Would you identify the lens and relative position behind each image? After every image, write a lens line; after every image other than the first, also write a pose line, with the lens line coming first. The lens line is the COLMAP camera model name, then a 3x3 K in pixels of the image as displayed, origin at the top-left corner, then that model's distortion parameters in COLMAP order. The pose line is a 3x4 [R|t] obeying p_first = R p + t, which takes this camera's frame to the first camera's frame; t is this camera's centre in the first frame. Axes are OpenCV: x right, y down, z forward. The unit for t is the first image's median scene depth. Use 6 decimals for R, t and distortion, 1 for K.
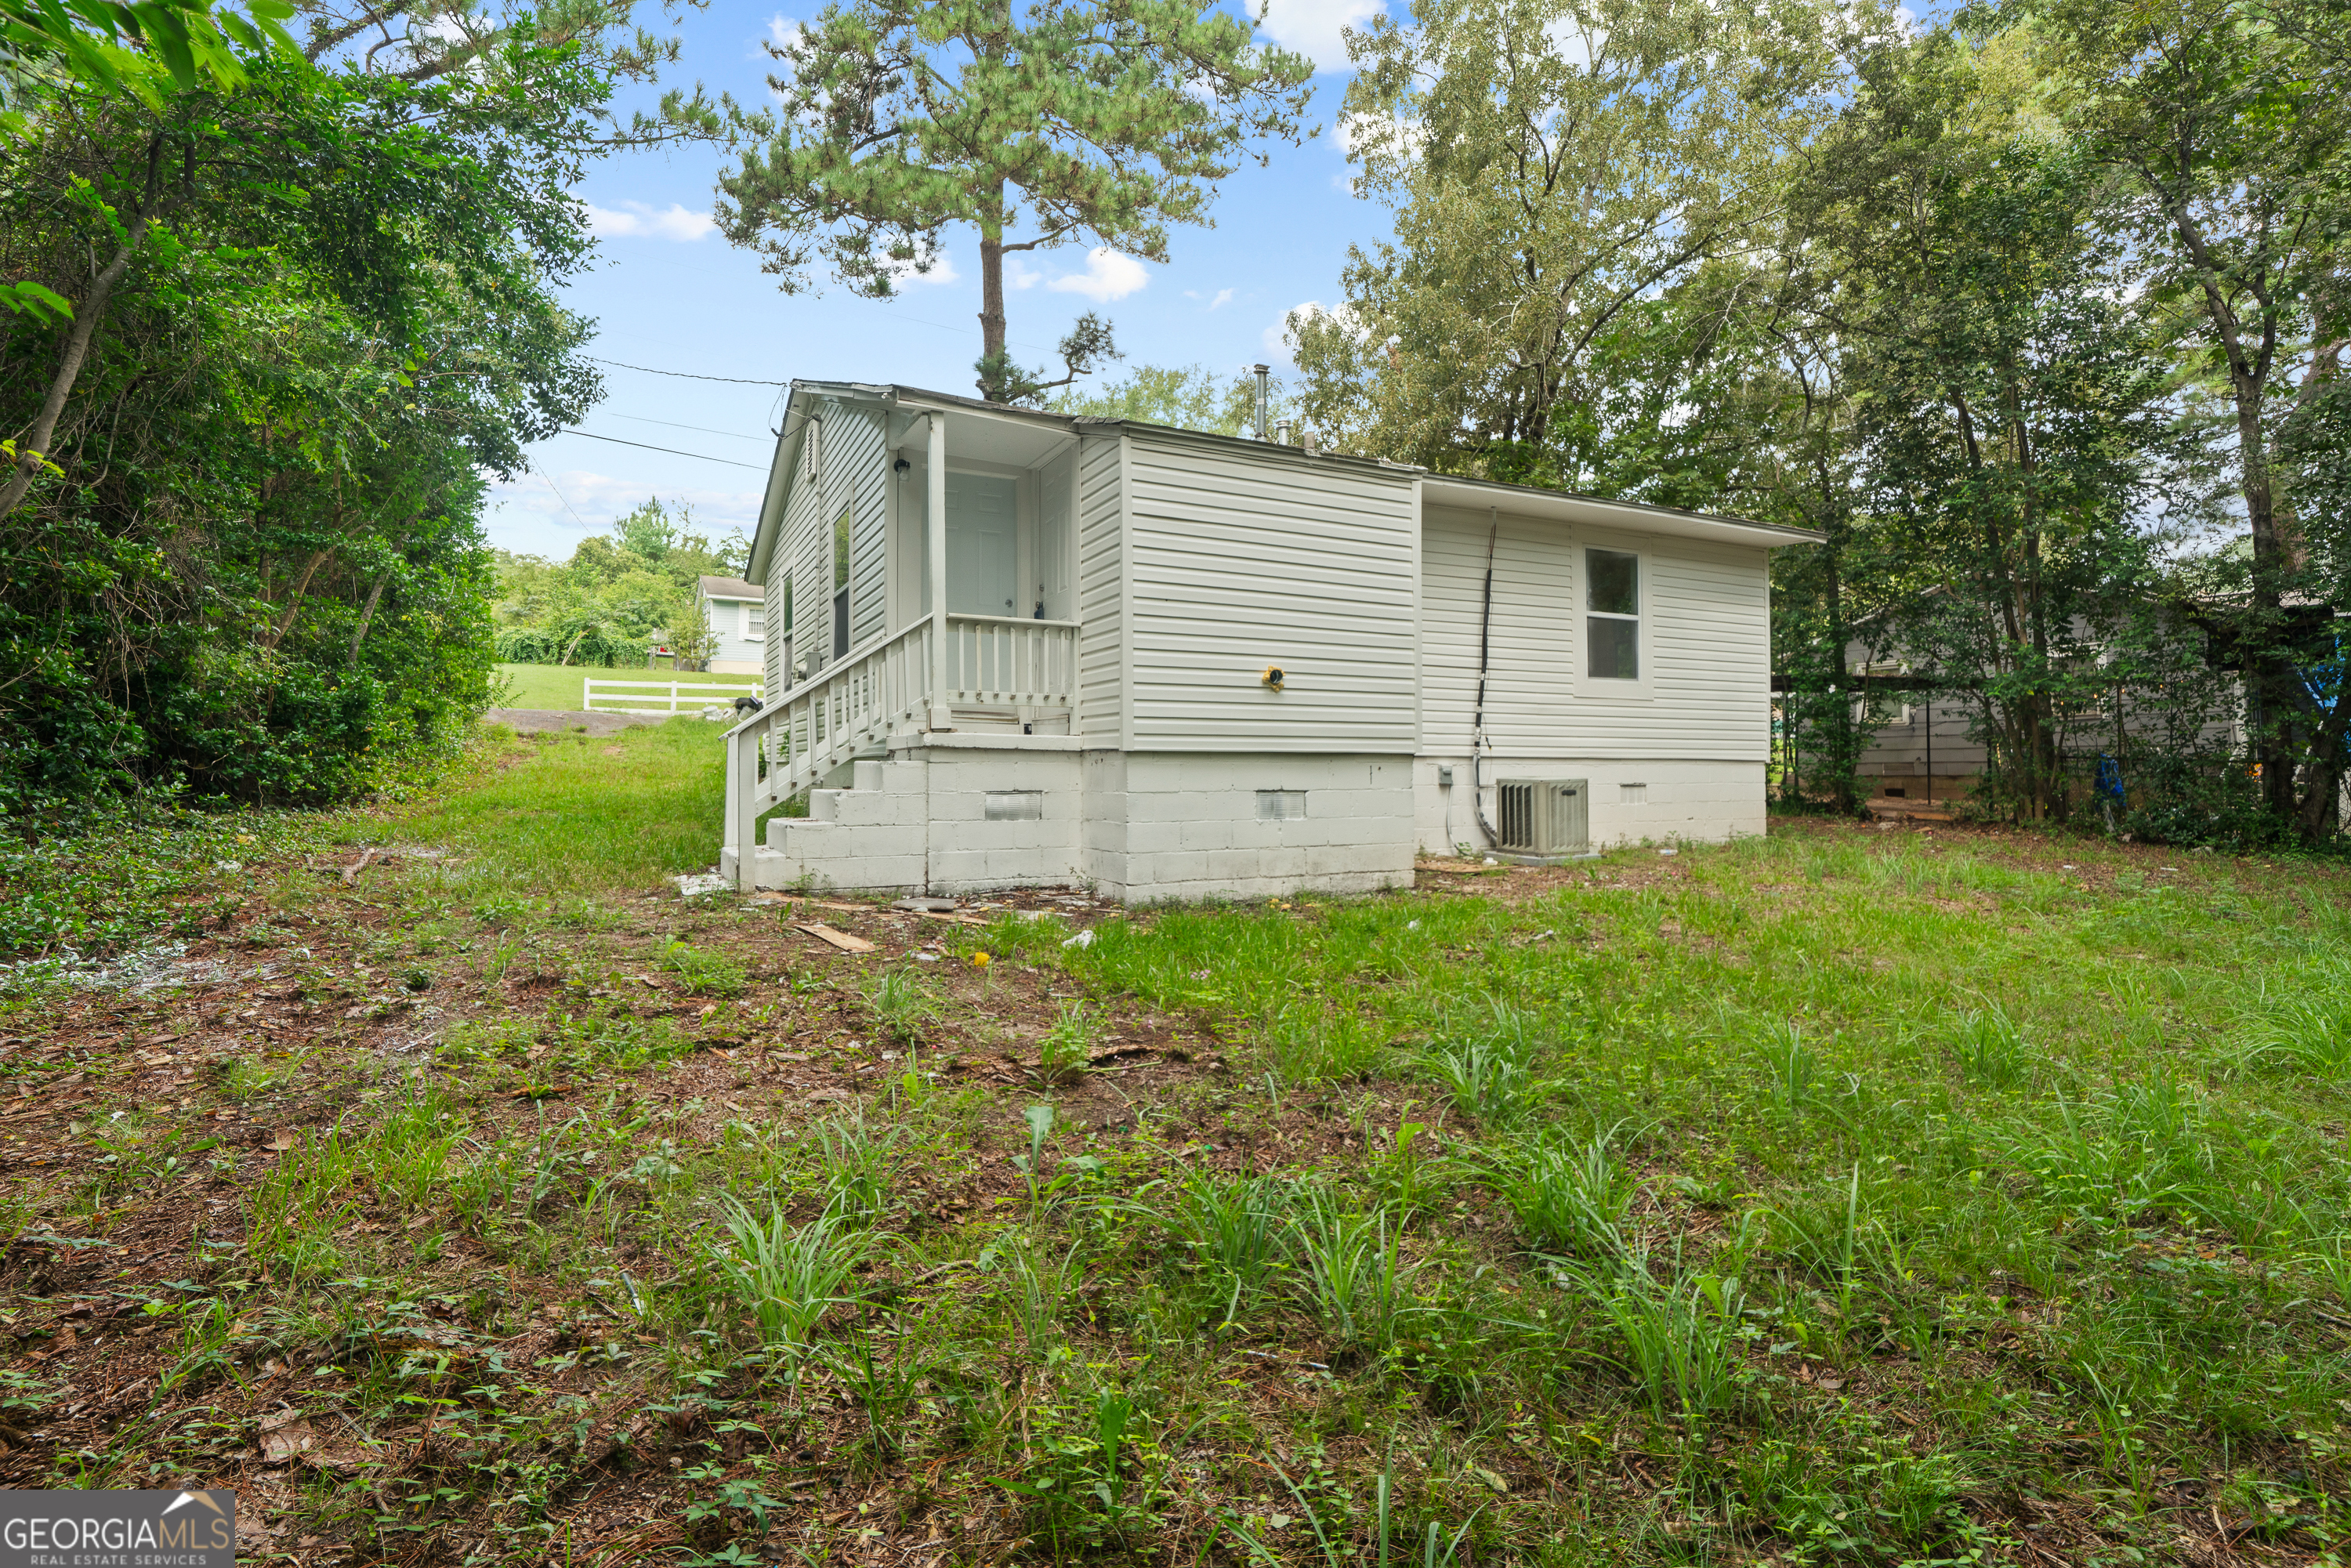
lens RADIAL K [[1072.6, 0, 1159.8], [0, 1072.6, 740.5], [0, 0, 1]] dist [-0.001000, 0.002376]
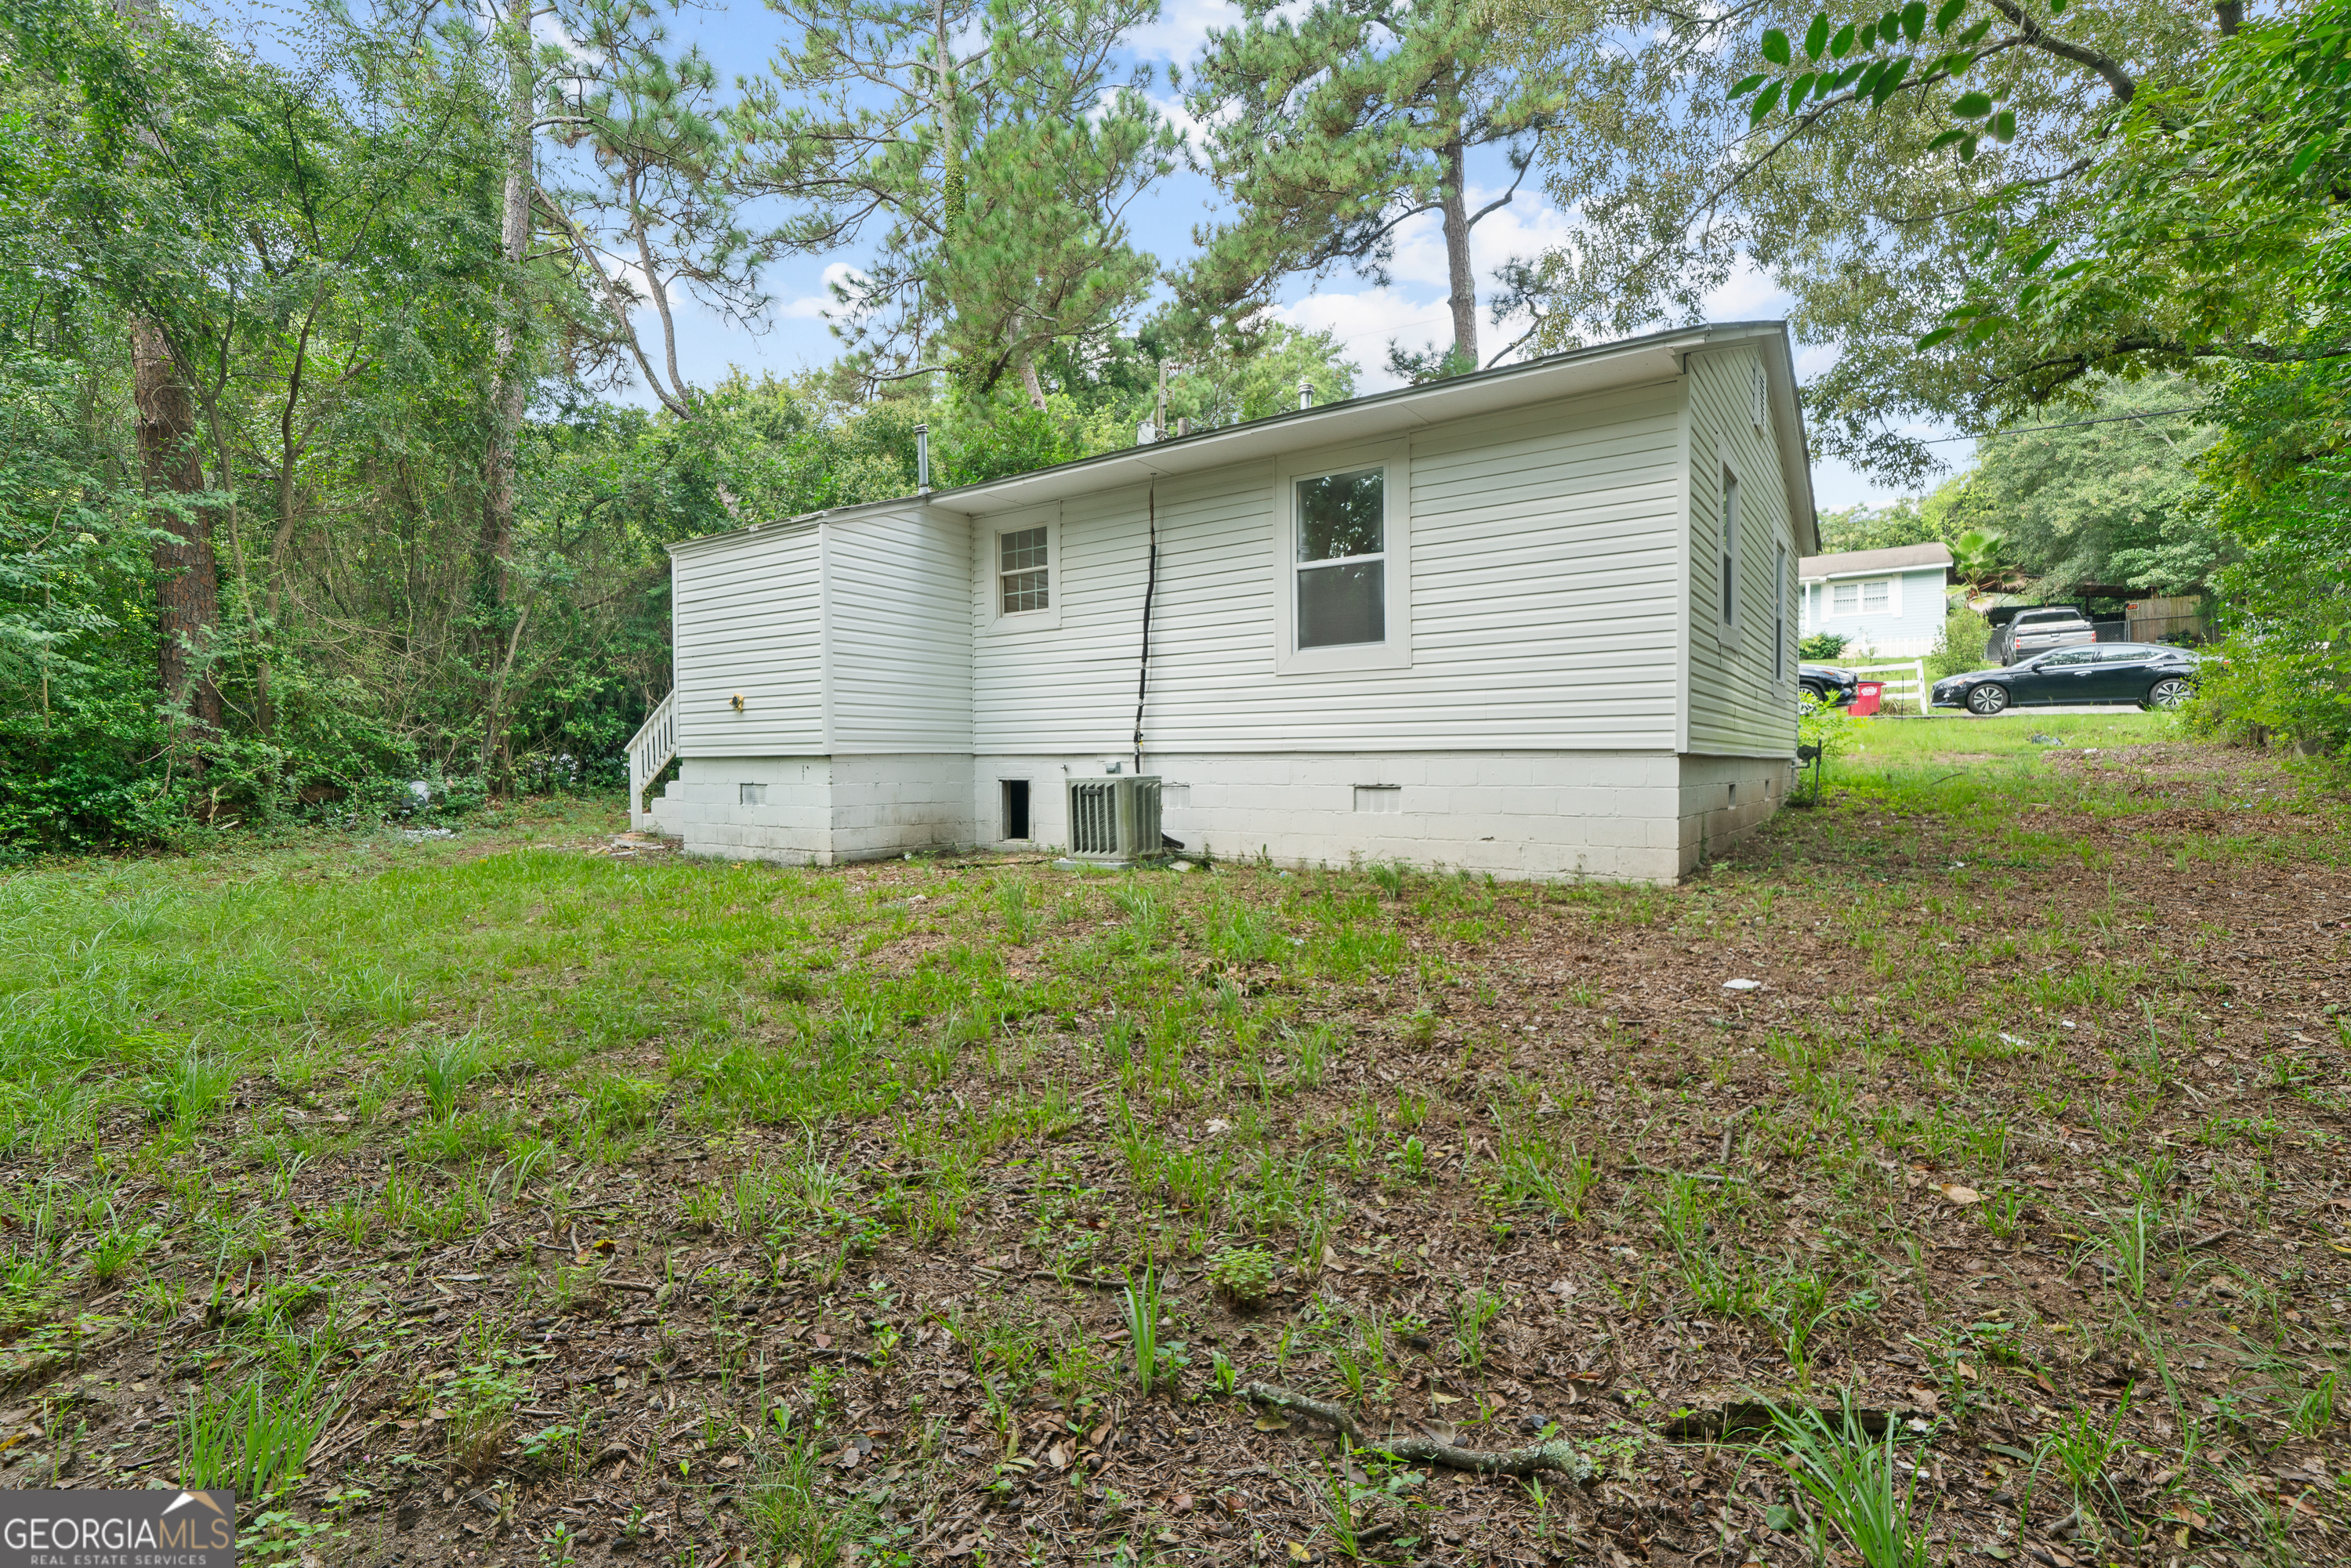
lens RADIAL K [[1072.6, 0, 1183.1], [0, 1072.6, 775.8], [0, 0, 1]] dist [-0.001000, 0.002376]
pose [[0.486036, 0.006568, -0.873914, 1.113891], [0.027580, 0.999358, 0.022850, 0.014406], [0.873504, -0.035209, 0.485543, 0.581895]]
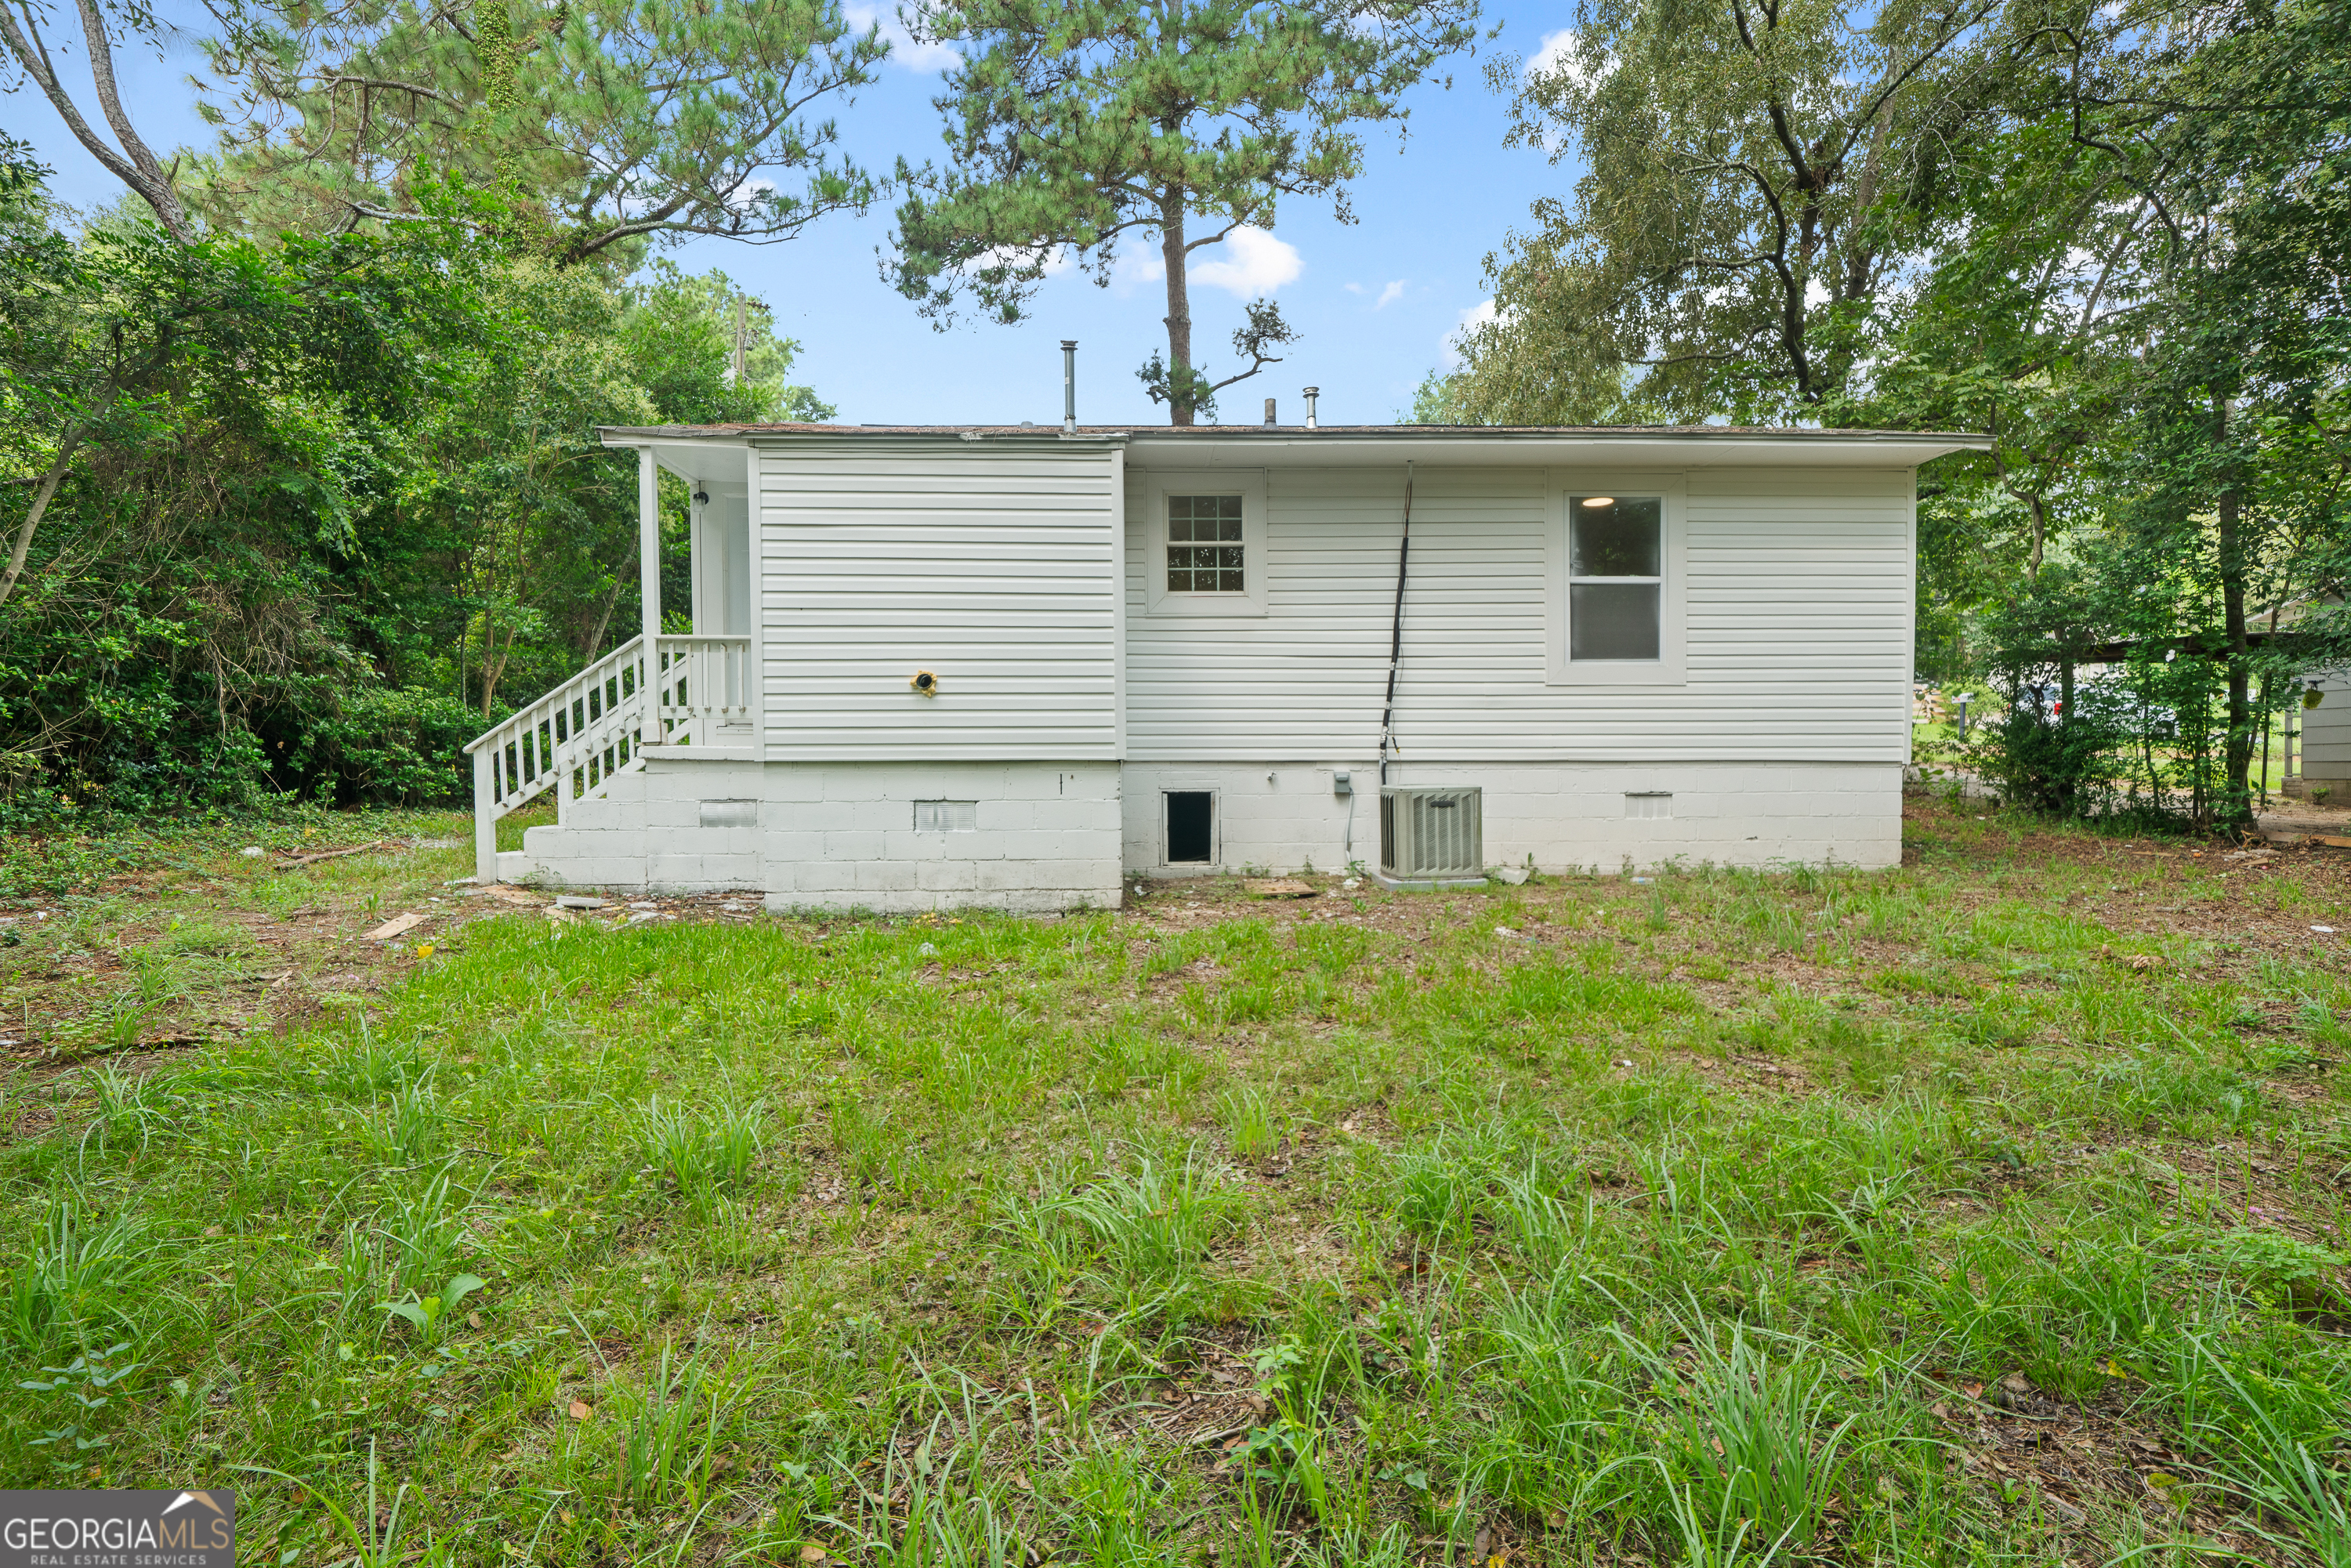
lens RADIAL K [[1072.6, 0, 1174.9], [0, 1072.6, 792.3], [0, 0, 1]] dist [-0.001000, 0.002376]
pose [[0.911070, 0.002247, -0.412246, 0.491827], [0.015731, 0.999067, 0.040211, 0.003107], [0.411952, -0.043120, 0.910185, 0.155332]]
